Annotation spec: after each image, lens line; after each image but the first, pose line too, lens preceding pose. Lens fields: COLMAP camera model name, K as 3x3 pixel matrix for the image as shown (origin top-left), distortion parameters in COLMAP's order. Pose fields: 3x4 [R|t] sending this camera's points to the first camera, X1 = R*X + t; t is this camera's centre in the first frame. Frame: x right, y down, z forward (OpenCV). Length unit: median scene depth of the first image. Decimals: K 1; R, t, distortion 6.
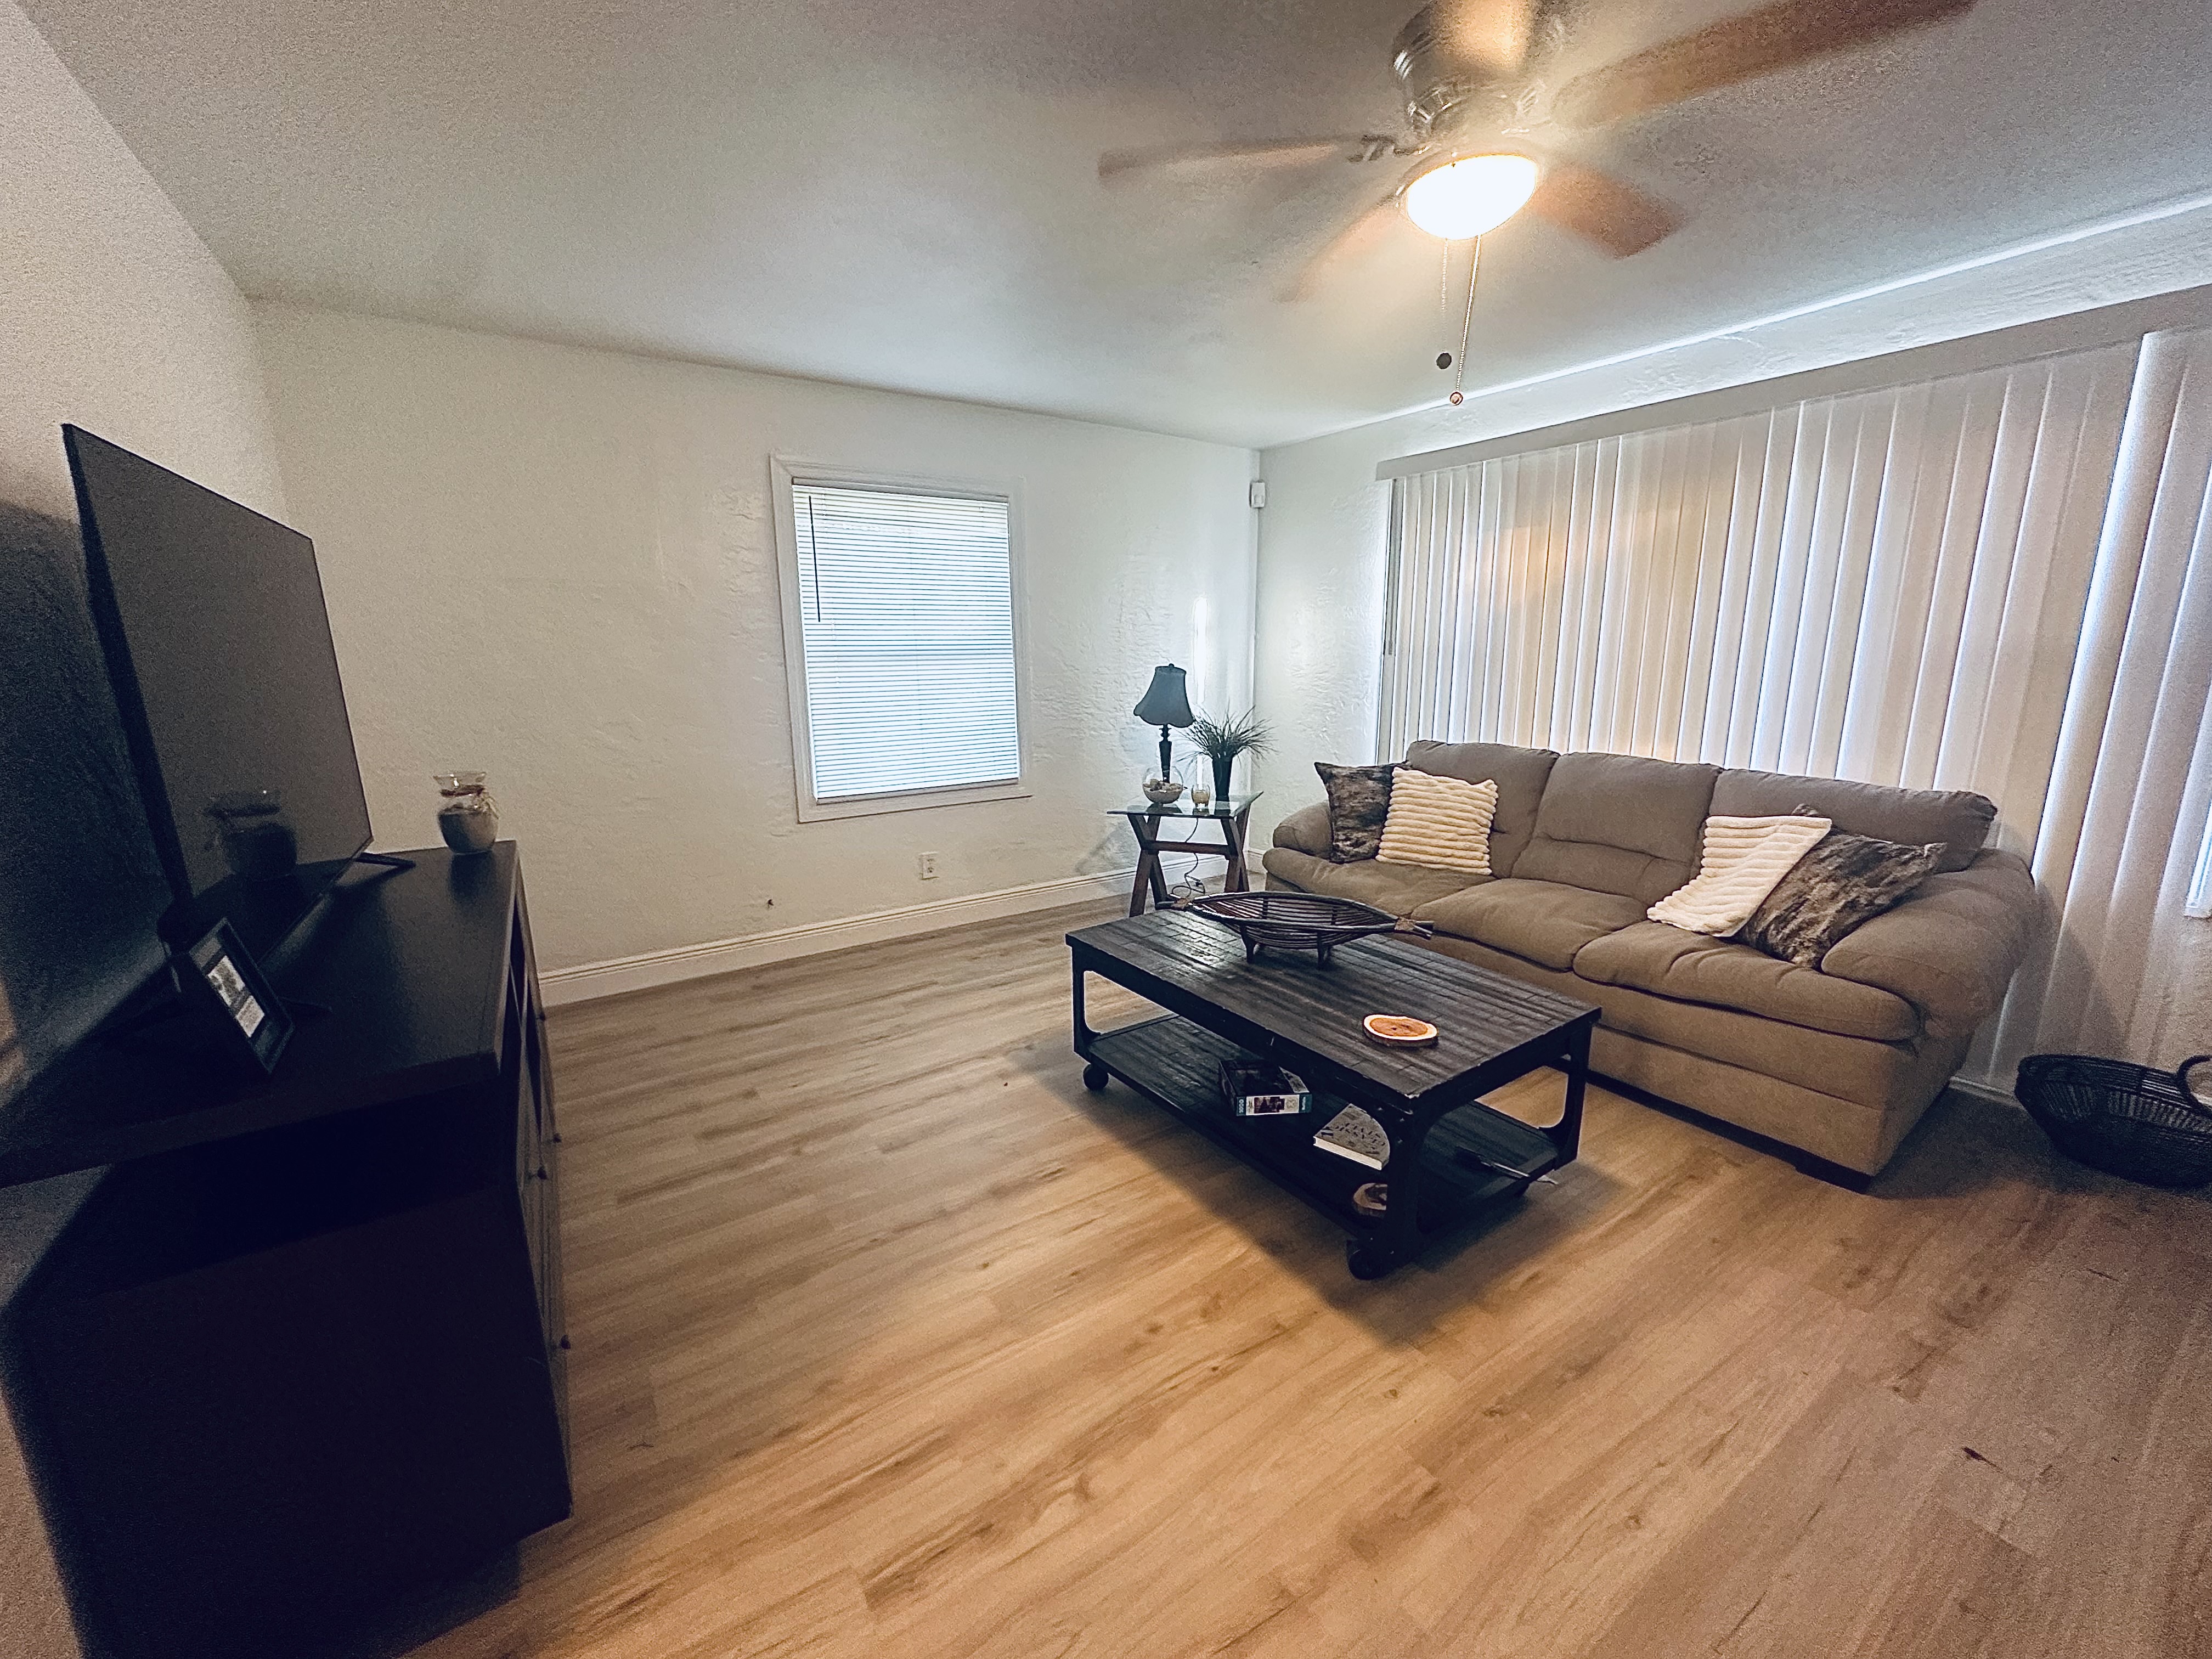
lens RADIAL K [[887.6, 0, 1107.9], [0, 887.6, 824.7], [0, 0, 1]] dist [-0.001292, 0.000285]
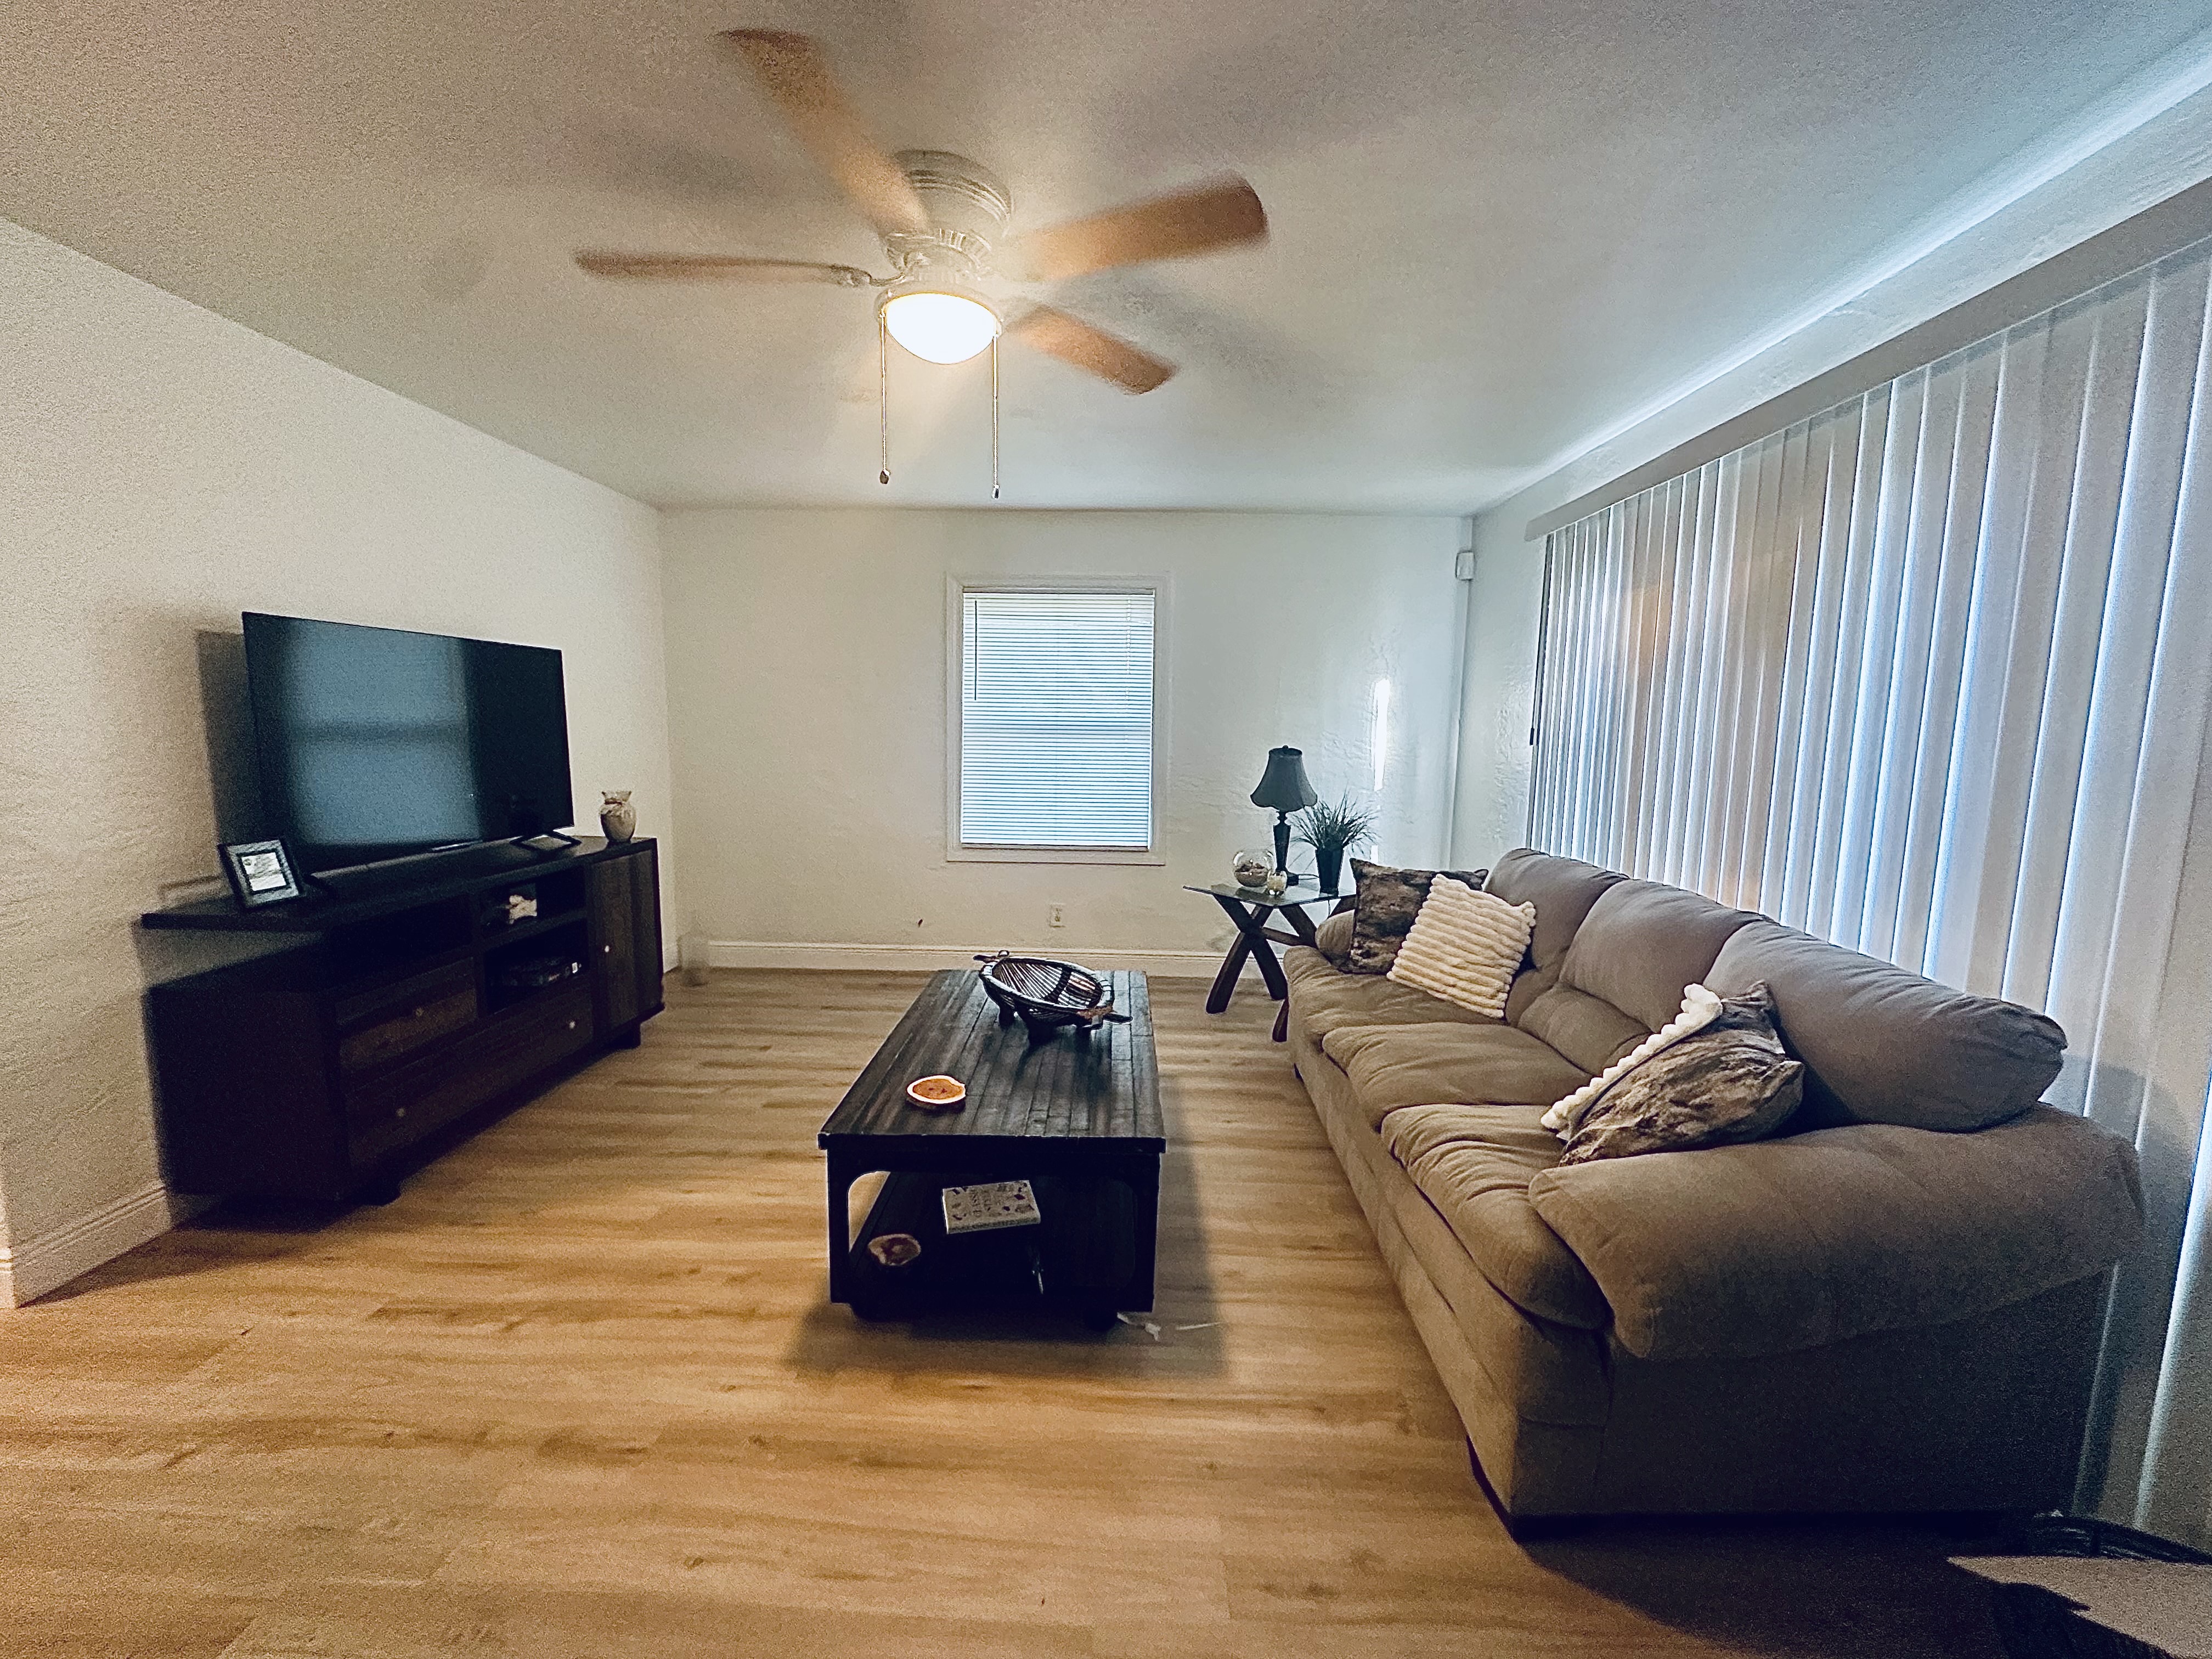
lens RADIAL K [[879.7, 0, 1096.3], [0, 879.7, 828.9], [0, 0, 1]] dist [-0.003841, -0.000279]
pose [[0.813509, 0.091928, -0.574241, 0.551482], [-0.138566, 0.989629, -0.037876, -0.031101], [0.564803, 0.110383, 0.817810, 0.125190]]
